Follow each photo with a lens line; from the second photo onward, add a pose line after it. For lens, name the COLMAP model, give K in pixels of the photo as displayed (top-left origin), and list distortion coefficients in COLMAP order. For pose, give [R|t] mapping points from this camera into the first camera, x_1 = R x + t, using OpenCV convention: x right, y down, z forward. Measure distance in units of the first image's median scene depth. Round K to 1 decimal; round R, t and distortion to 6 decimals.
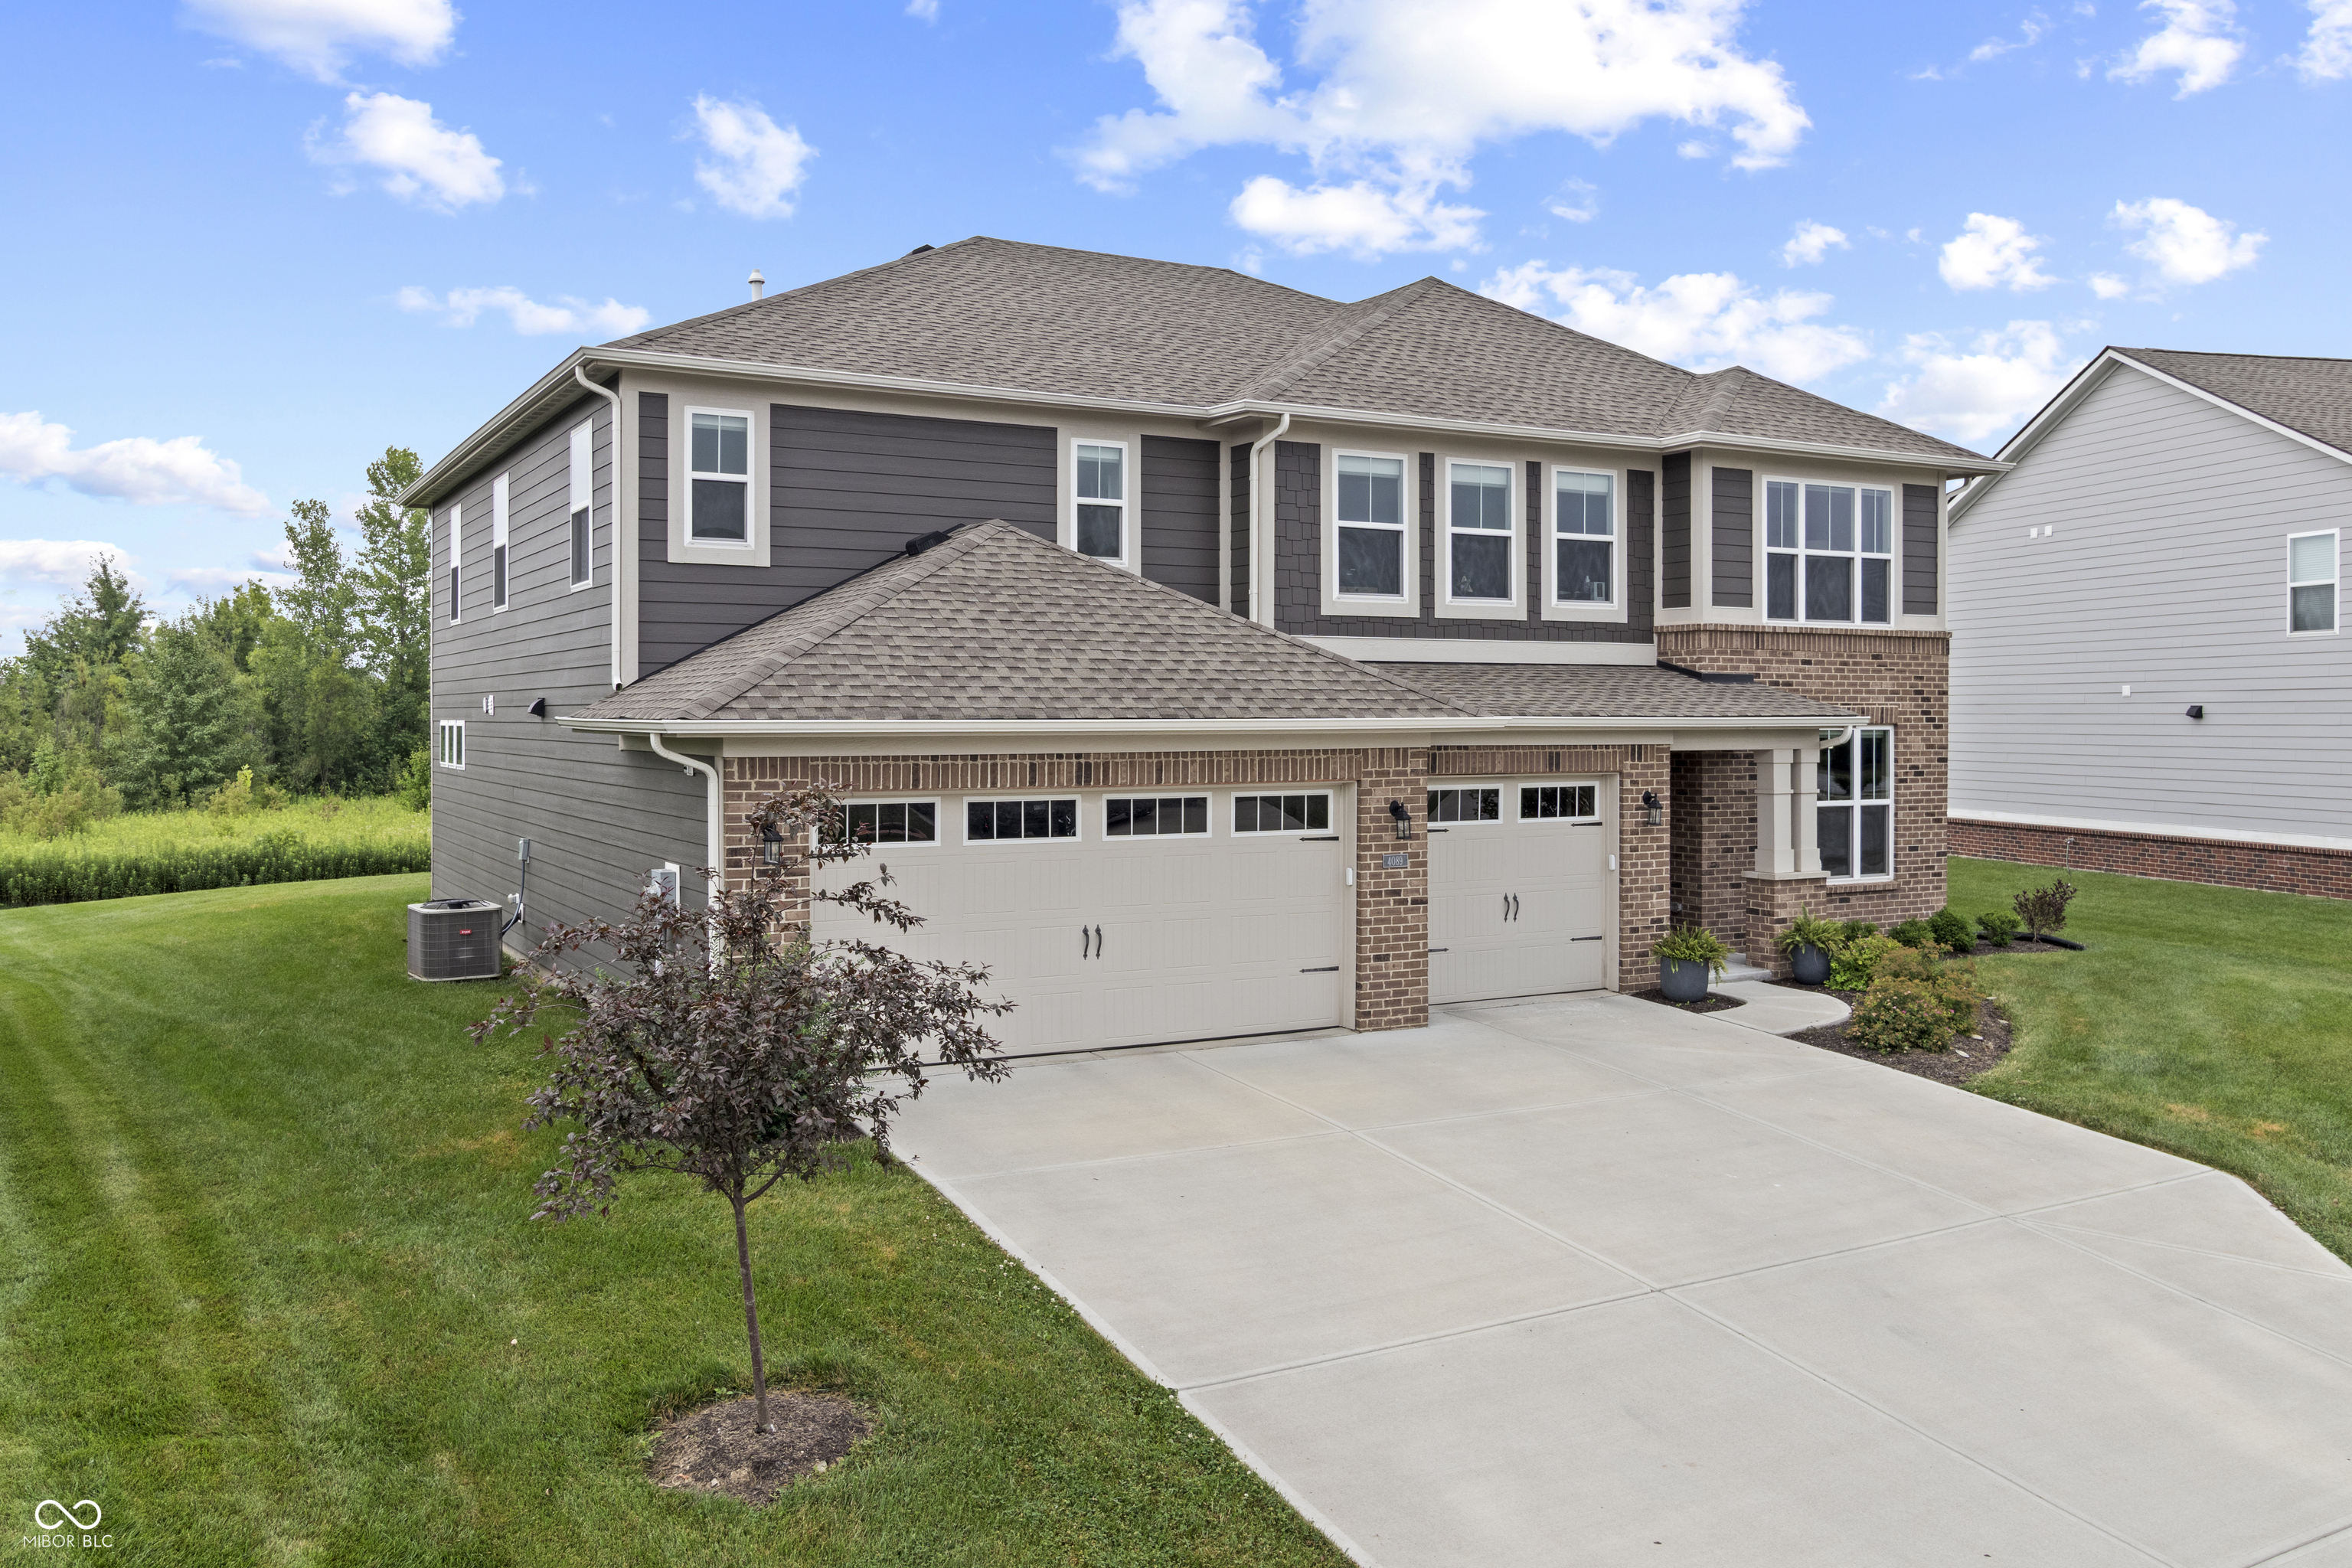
lens RADIAL K [[1932.7, 0, 1175.1], [0, 1932.7, 813.0], [0, 0, 1]] dist [-0.002720, -0.002395]
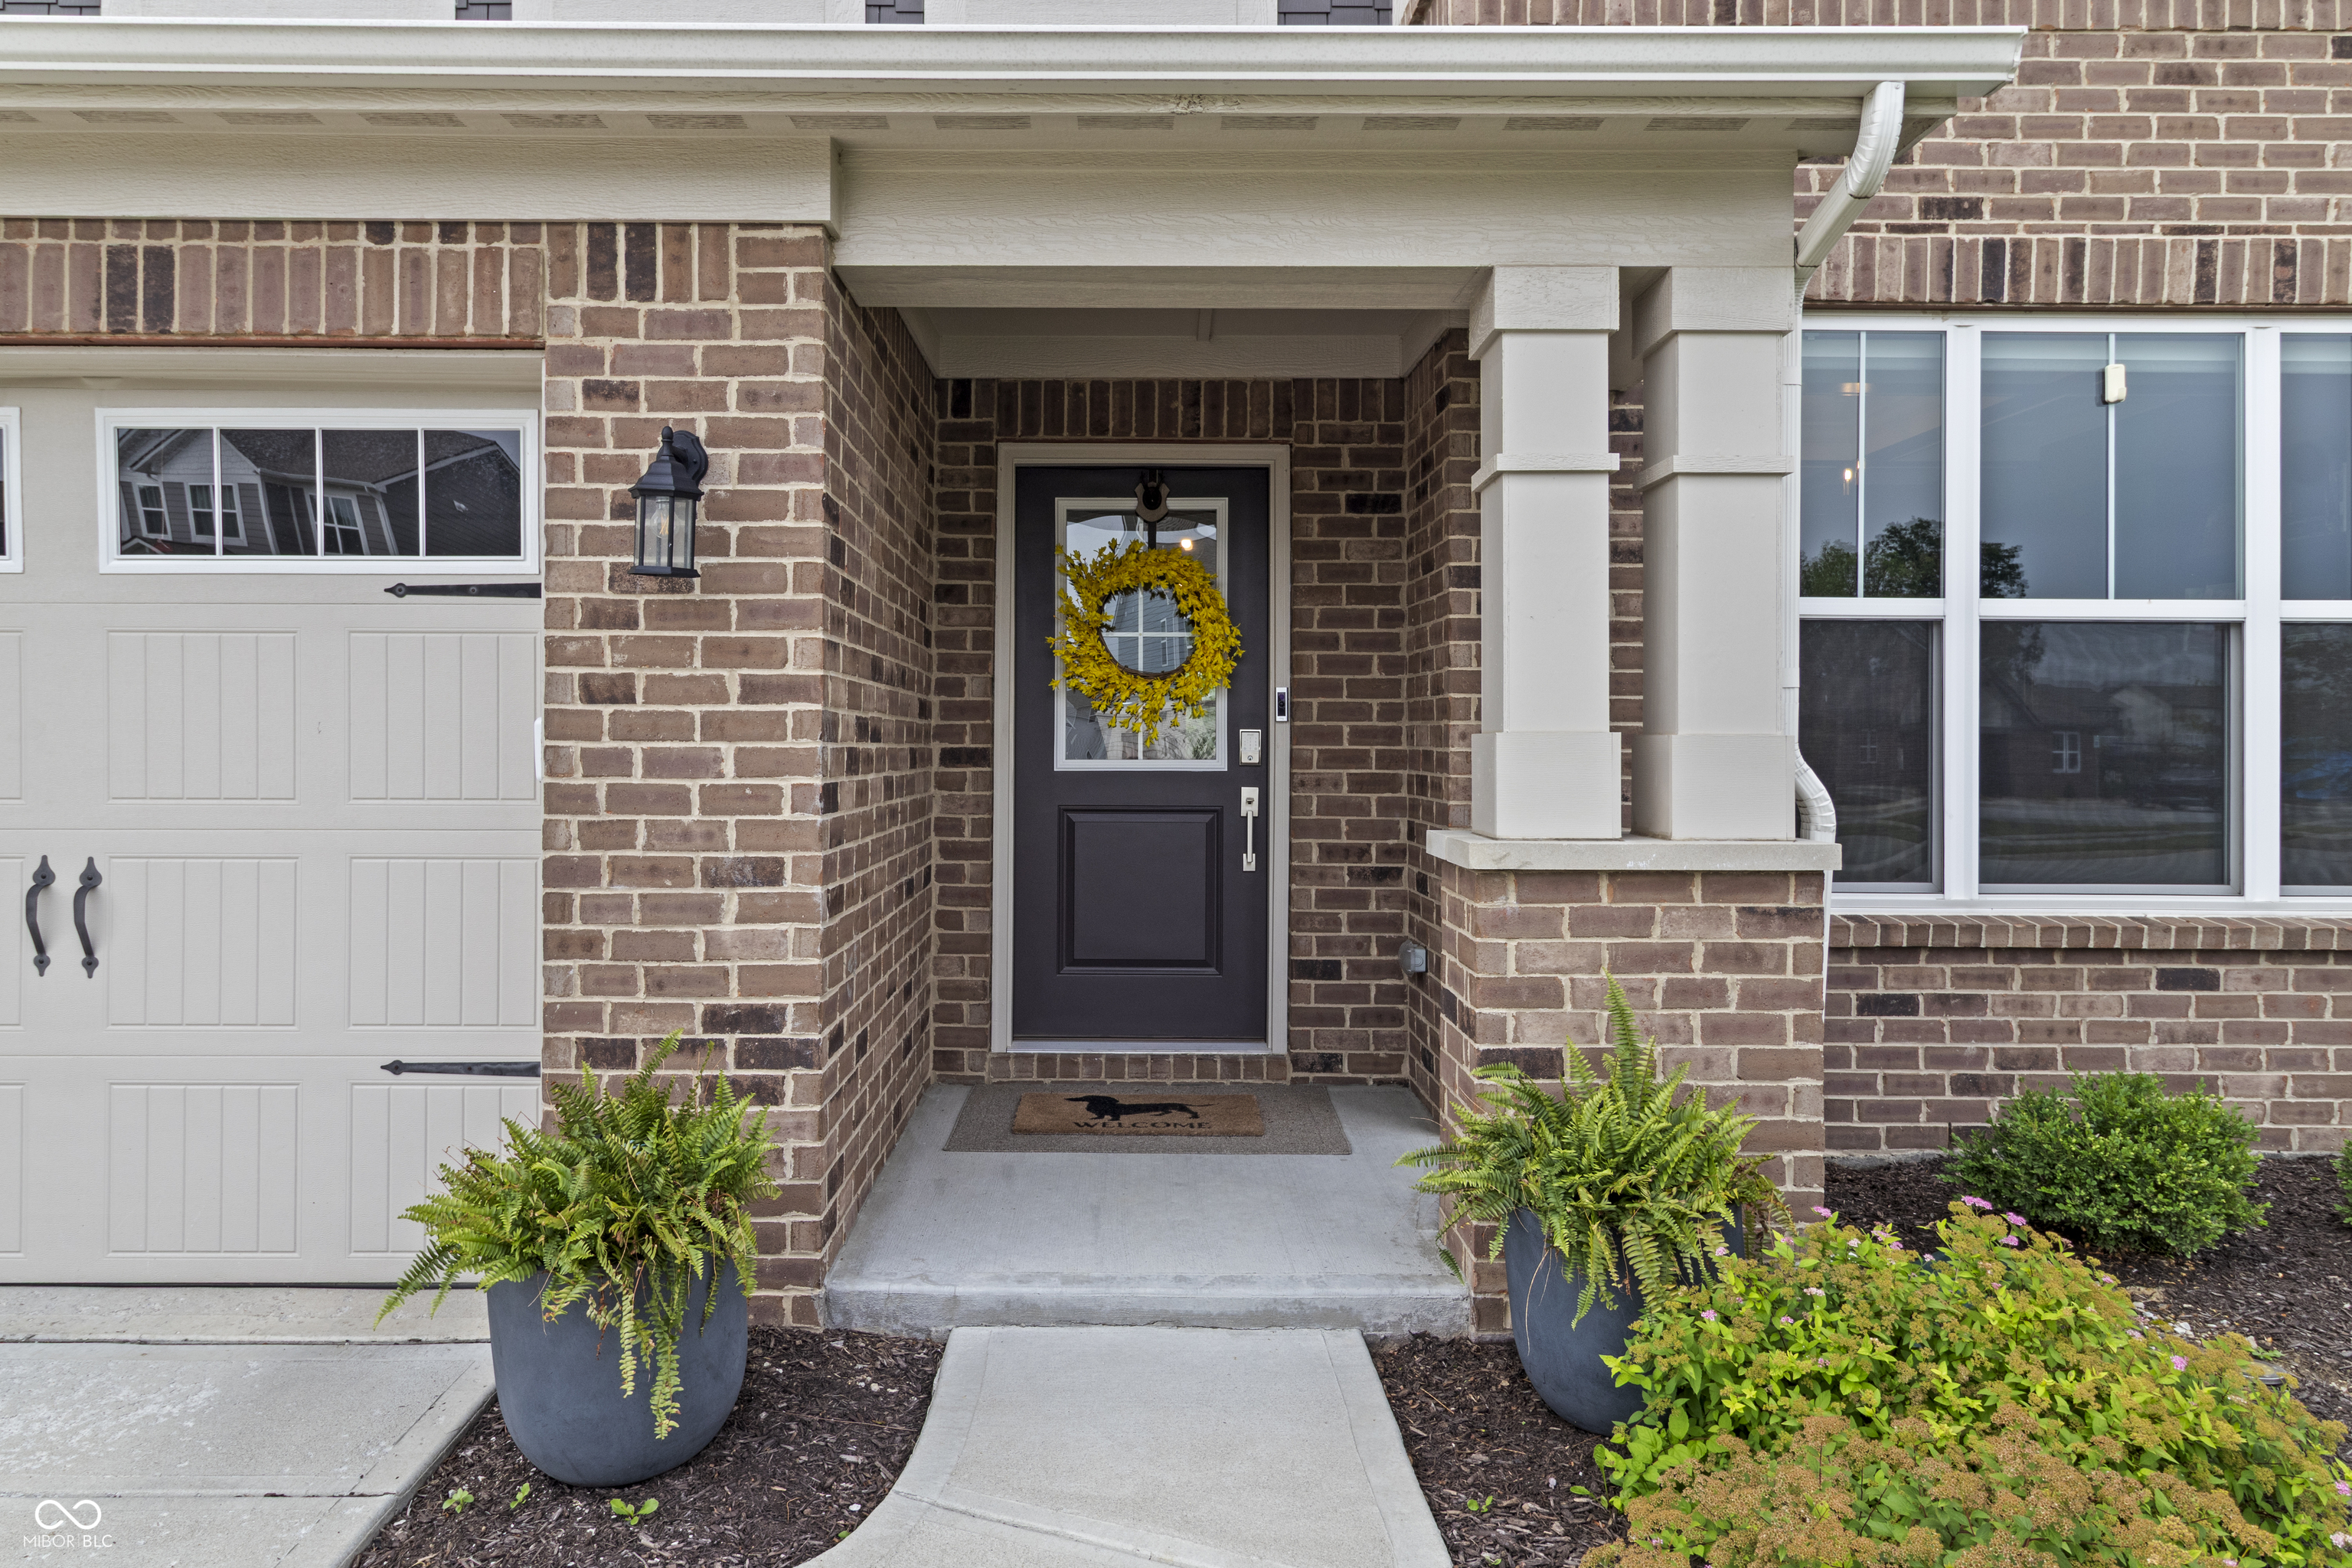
lens RADIAL K [[1631.7, 0, 1209.1], [0, 1631.7, 778.3], [0, 0, 1]] dist [0.002880, -0.001337]
pose [[0.878309, 0.013969, -0.477889, 0.393824], [-0.028220, 0.999345, -0.022654, 0.031530], [0.477260, 0.033383, 0.878128, 0.878729]]
